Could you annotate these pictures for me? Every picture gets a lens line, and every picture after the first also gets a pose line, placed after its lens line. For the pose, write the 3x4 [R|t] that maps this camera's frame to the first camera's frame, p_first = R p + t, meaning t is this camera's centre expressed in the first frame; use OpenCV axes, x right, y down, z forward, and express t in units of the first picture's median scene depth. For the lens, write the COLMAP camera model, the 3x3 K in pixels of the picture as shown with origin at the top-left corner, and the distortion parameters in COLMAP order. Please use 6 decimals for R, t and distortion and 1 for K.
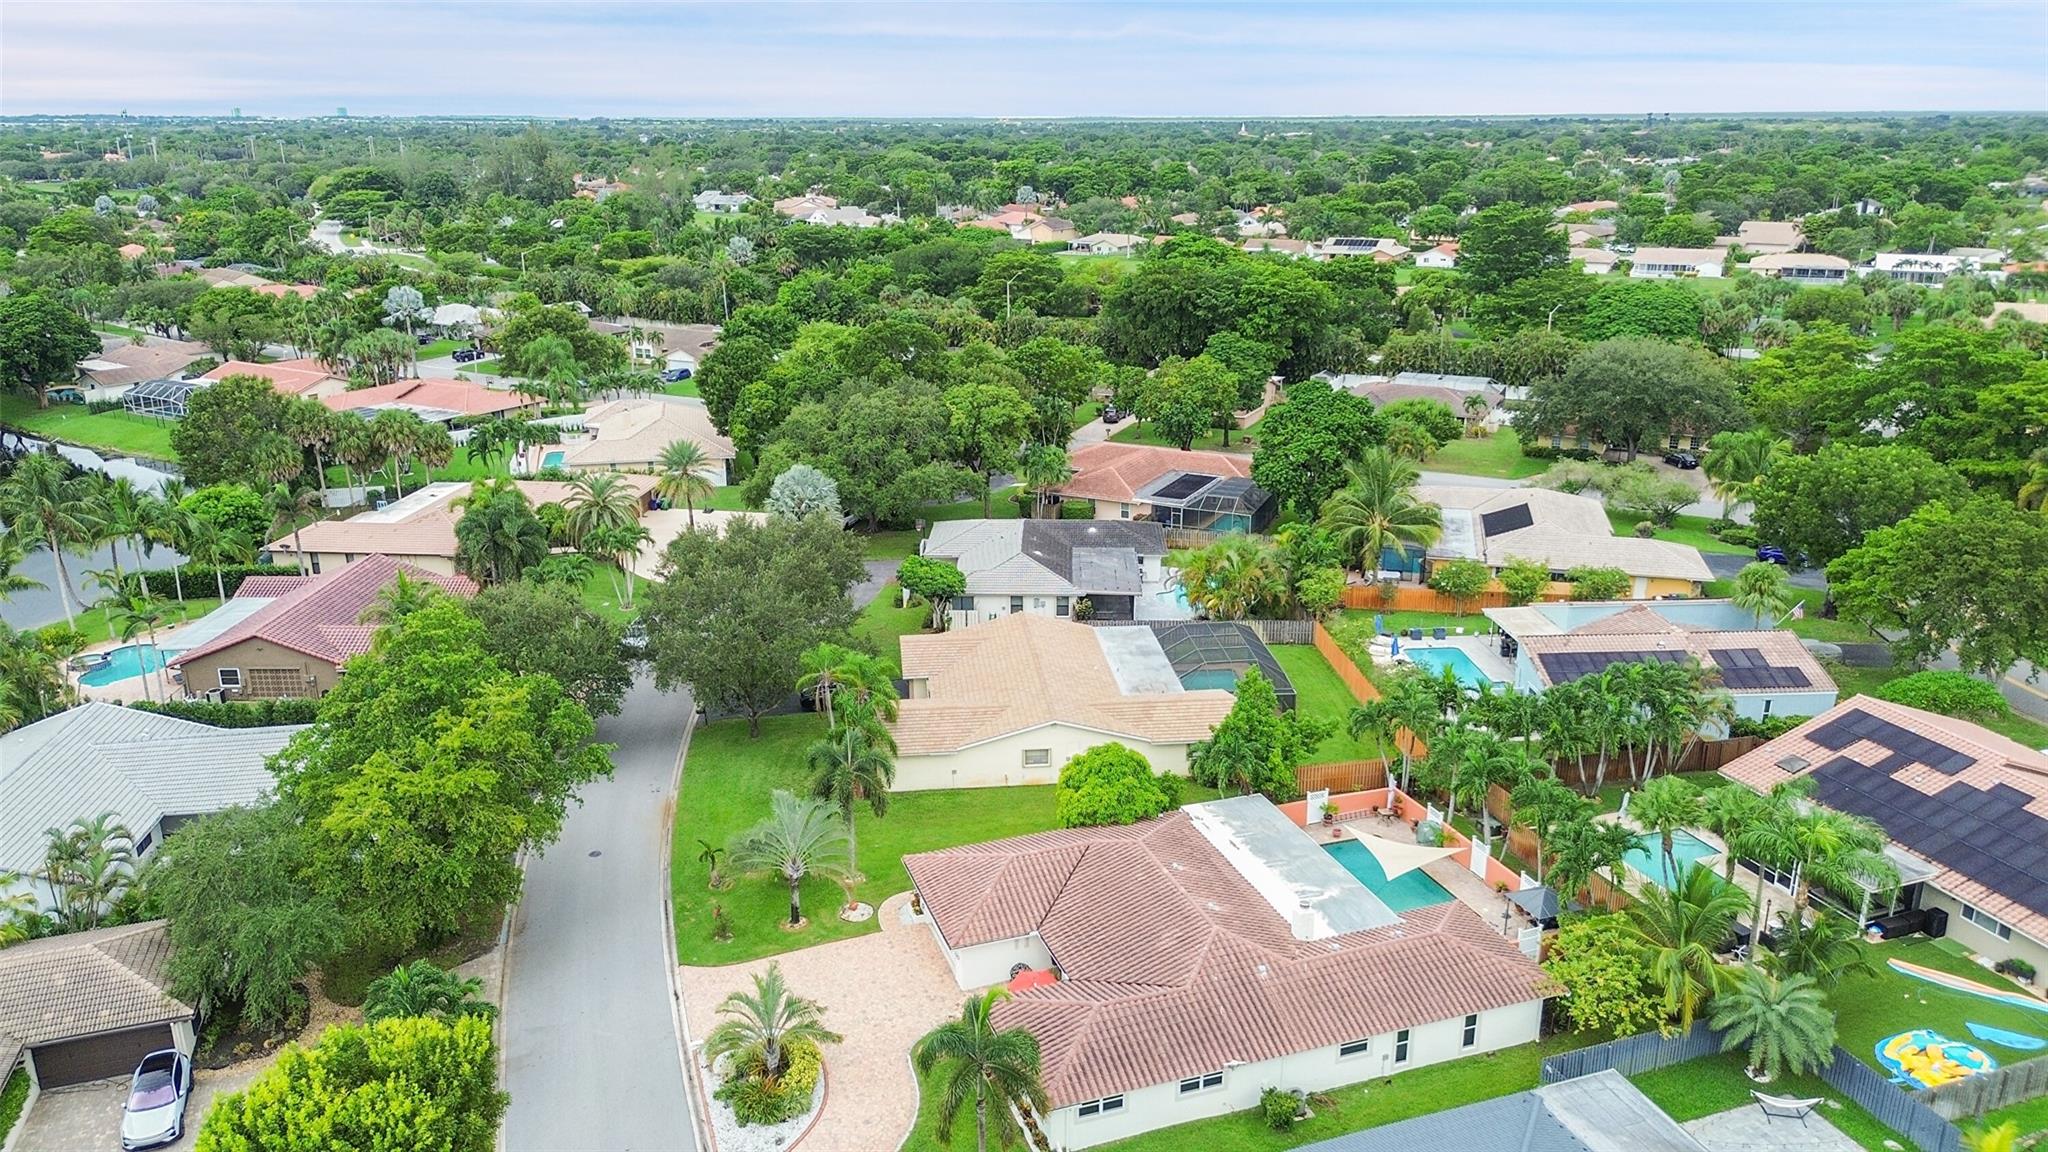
lens RADIAL K [[1405.6, 0, 1025.8], [0, 1405.6, 573.6], [0, 0, 1]] dist [0.030987, -0.003262]
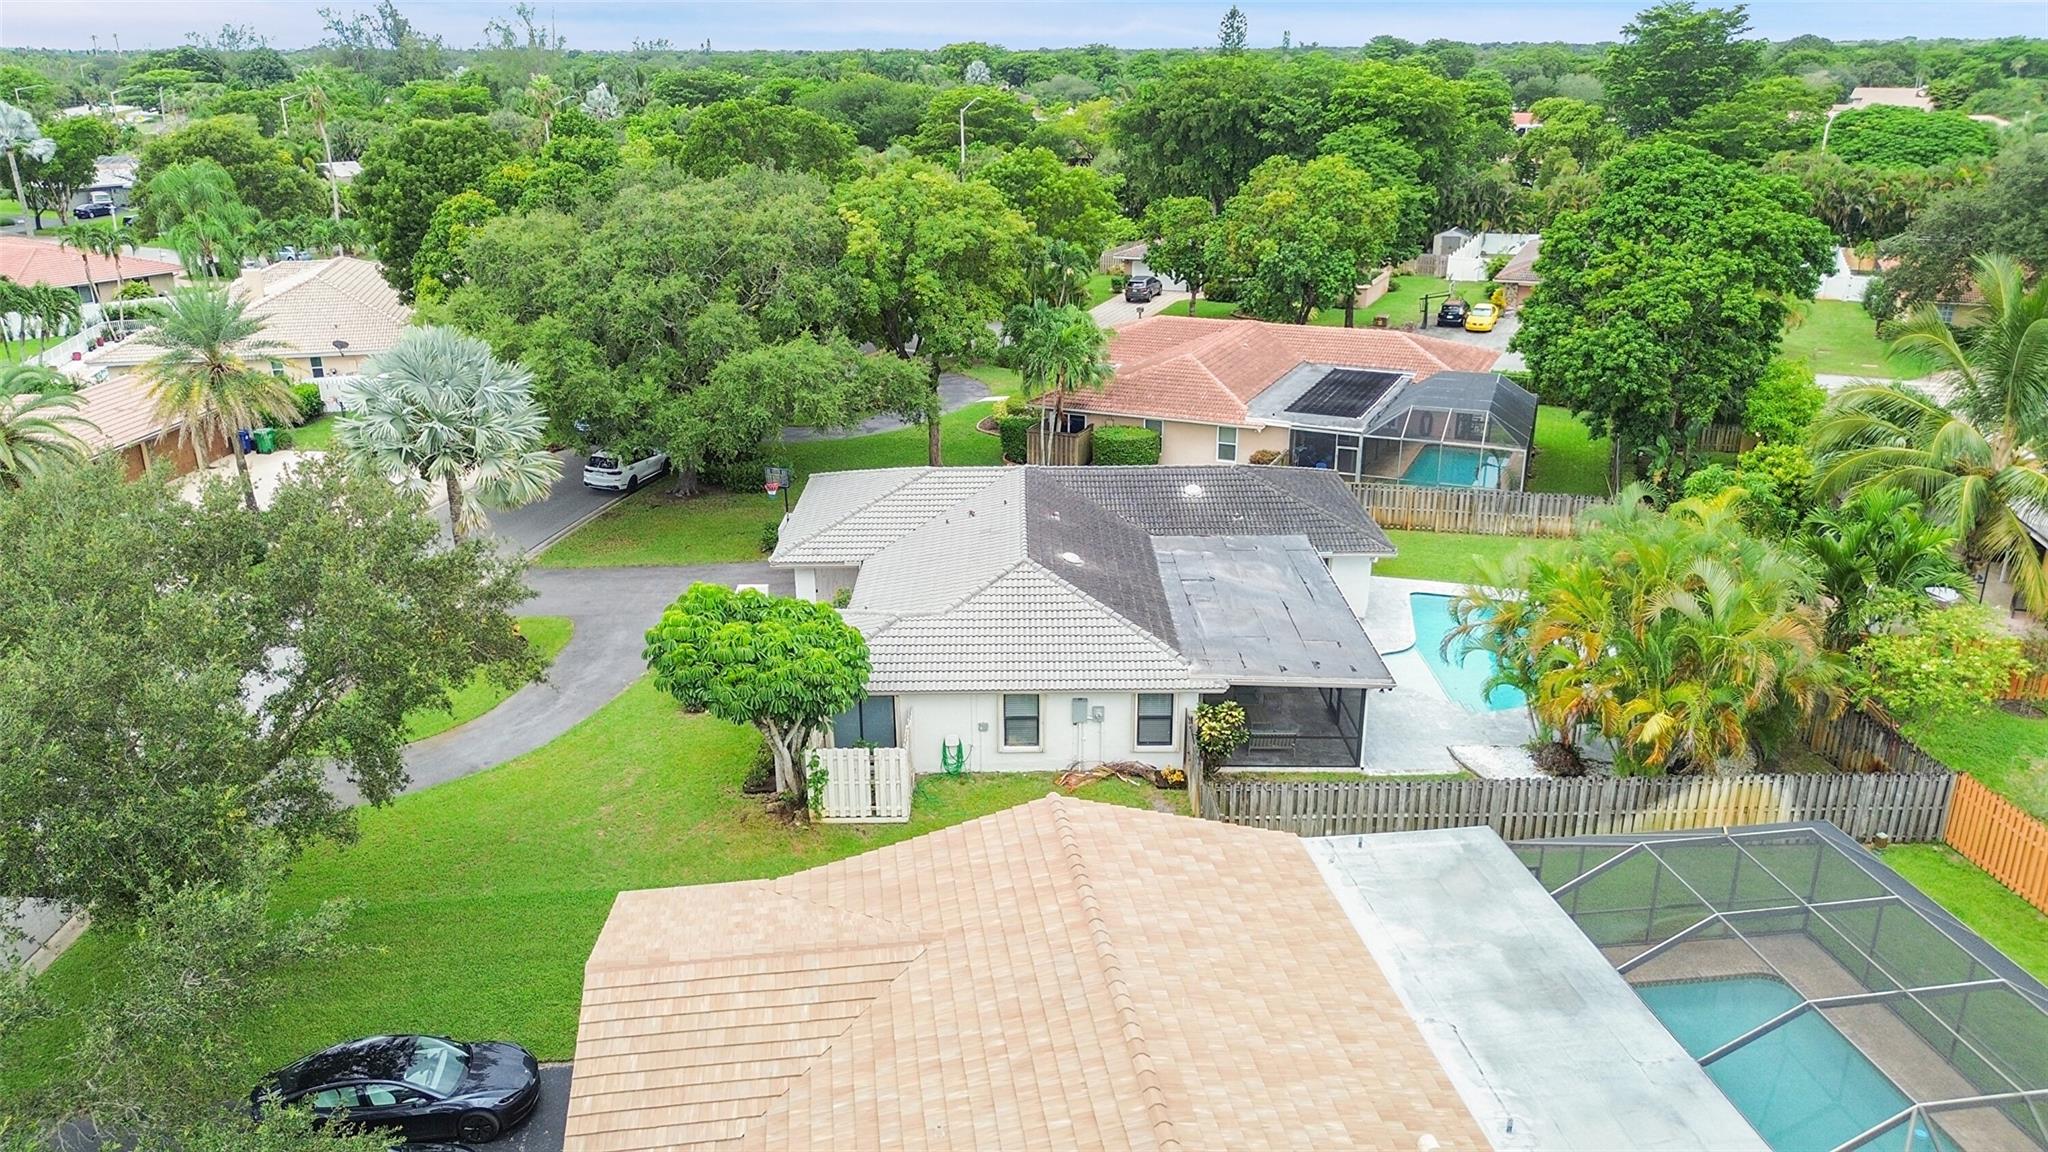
lens RADIAL K [[1405.6, 0, 1021.1], [0, 1405.6, 584.0], [0, 0, 1]] dist [0.030987, -0.003262]
pose [[0.999444, -0.013623, 0.030437, -0.013656], [0.012148, 0.998767, 0.048143, -0.022365], [-0.031056, -0.047747, 0.998377, 0.548095]]
